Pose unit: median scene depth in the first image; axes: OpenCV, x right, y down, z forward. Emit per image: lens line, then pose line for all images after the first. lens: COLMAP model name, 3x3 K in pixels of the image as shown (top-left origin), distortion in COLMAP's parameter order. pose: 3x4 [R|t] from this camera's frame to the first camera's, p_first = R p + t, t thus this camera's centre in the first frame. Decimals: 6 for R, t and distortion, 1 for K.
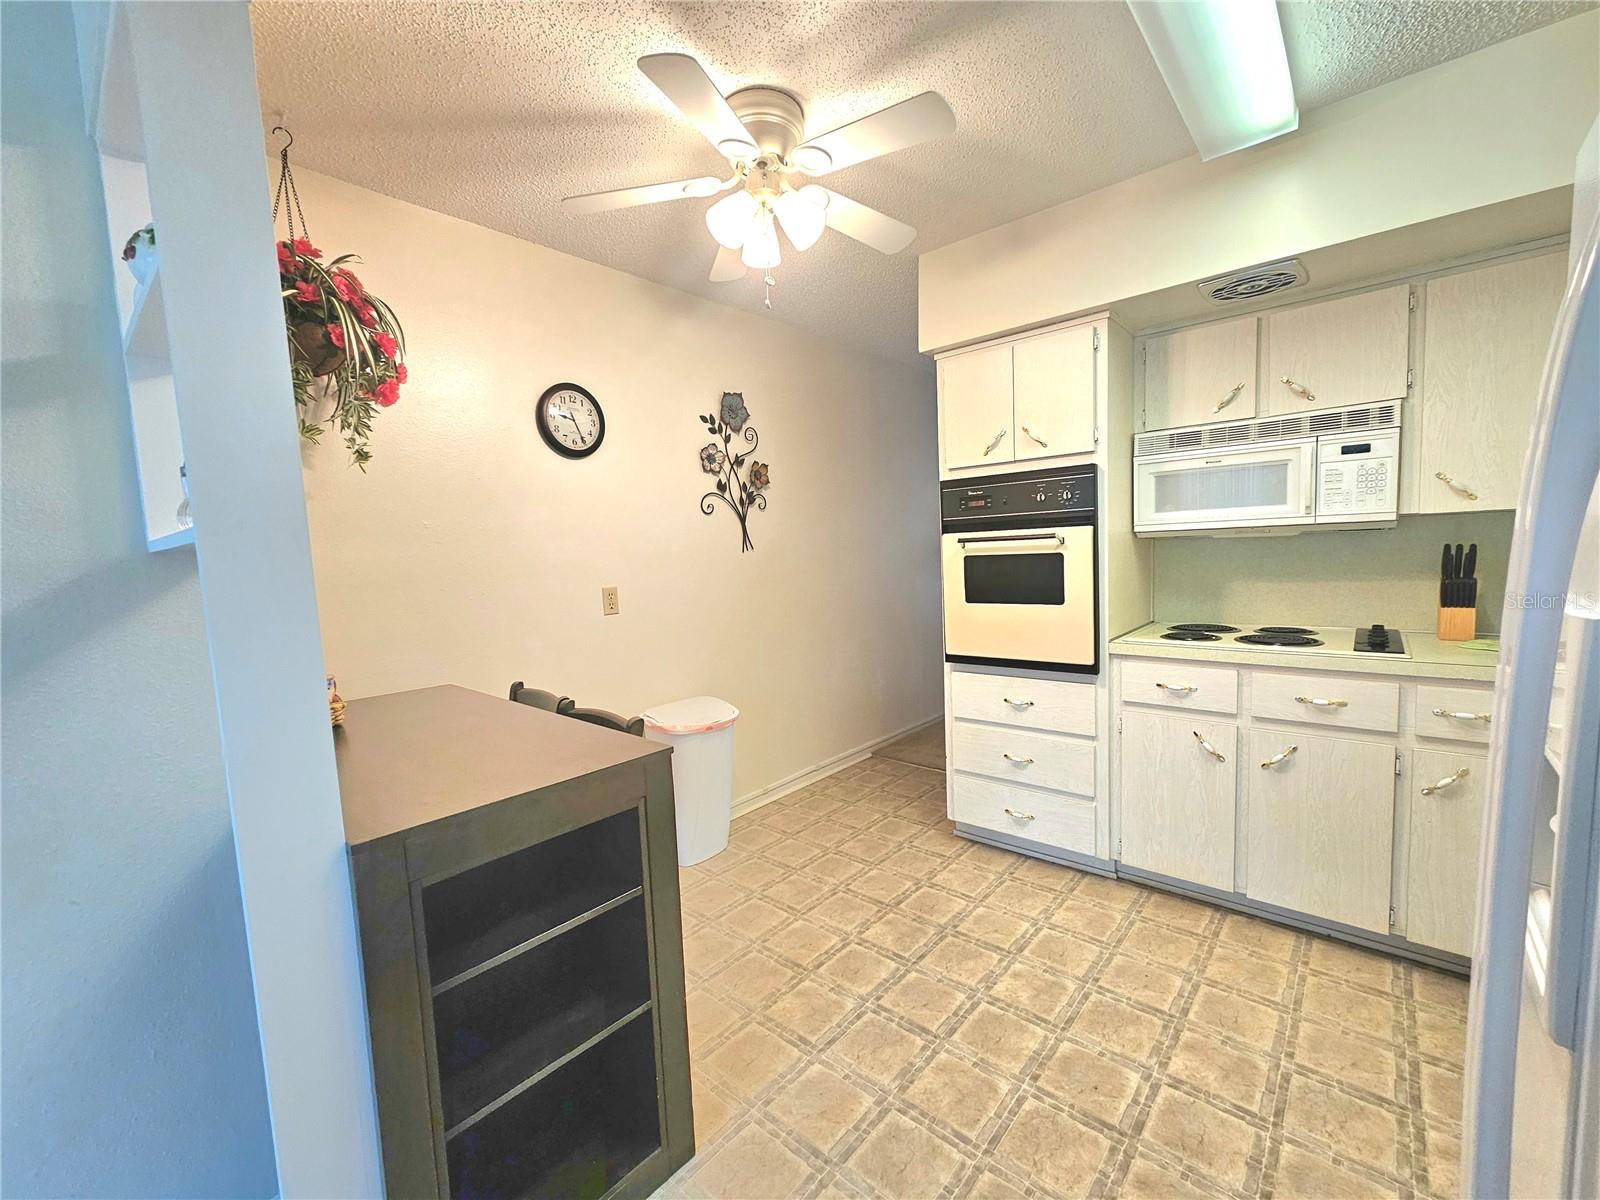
lens RADIAL K [[661.0, 0, 798.3], [0, 661.0, 605.4], [0, 0, 1]] dist [0.002445, 0.000913]
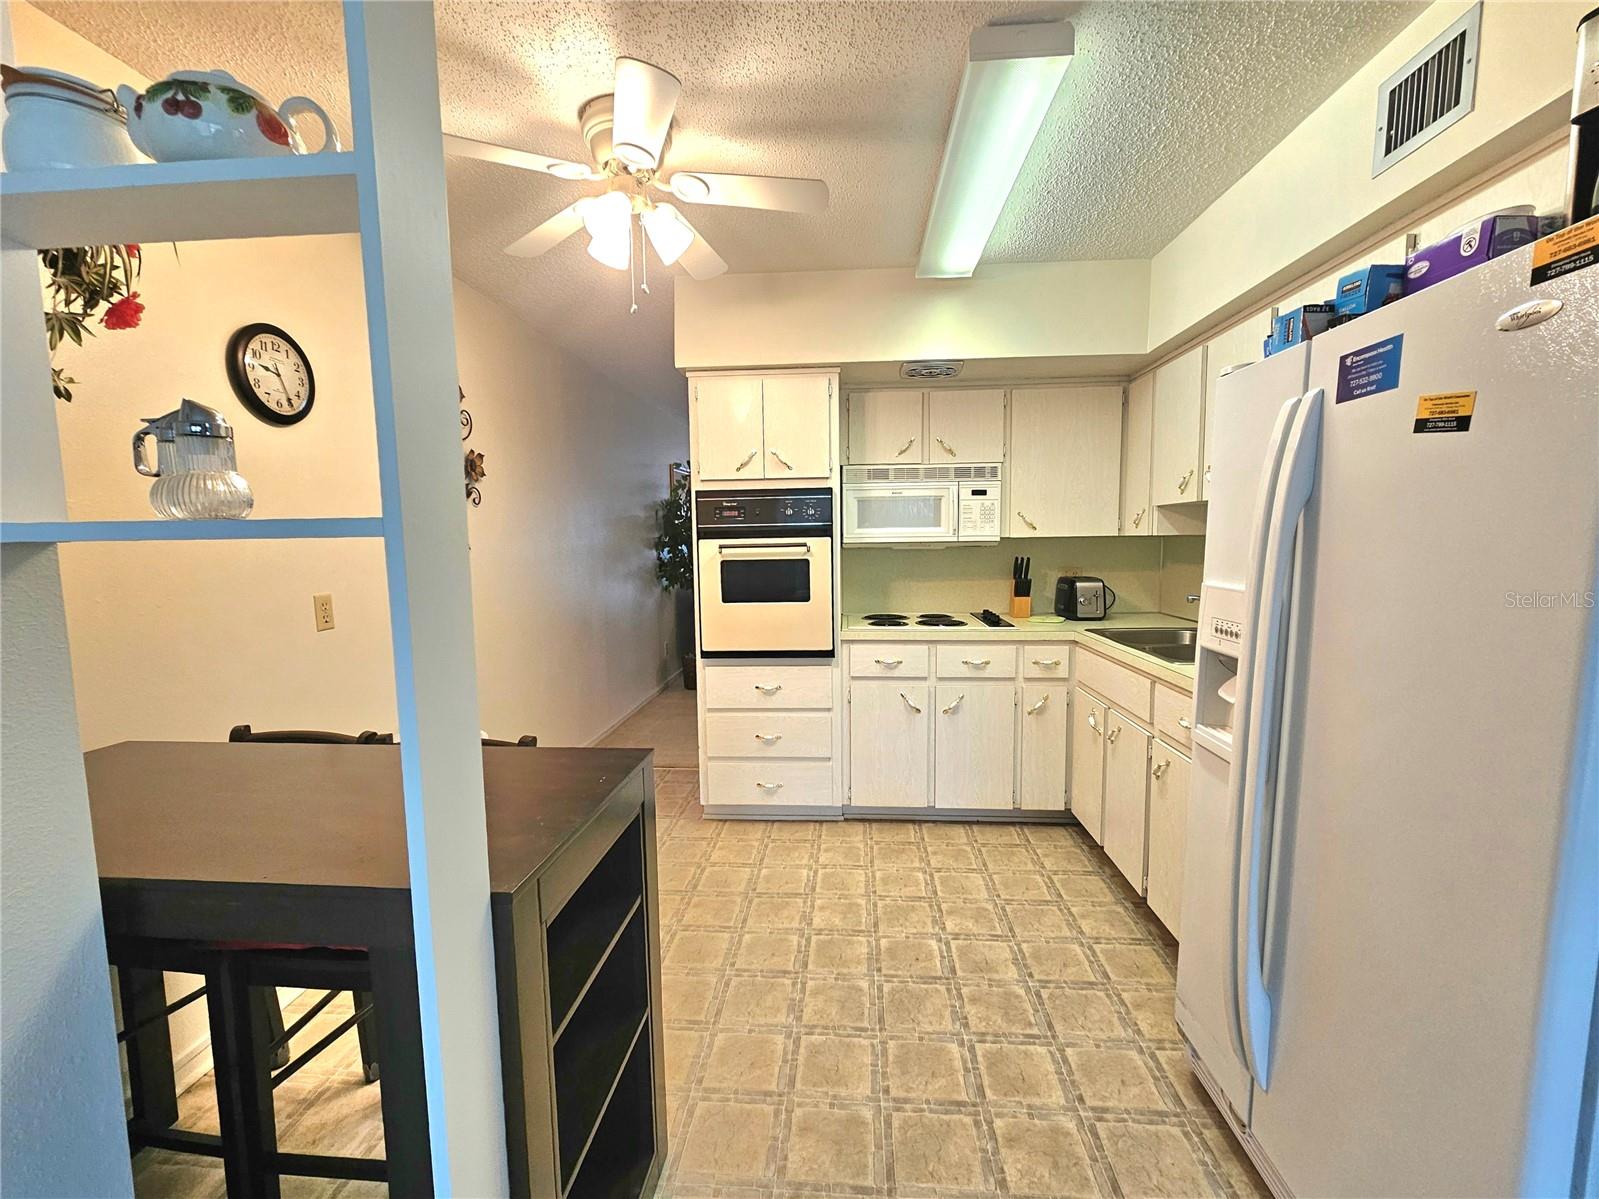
lens RADIAL K [[674.2, 0, 803.6], [0, 674.2, 604.4], [0, 0, 1]] dist [0.001688, 0.000335]
pose [[0.796760, -0.026996, 0.603692, -0.384827], [0.031477, 0.999500, 0.003153, -0.000584], [-0.603475, 0.016490, 0.797211, 0.027250]]
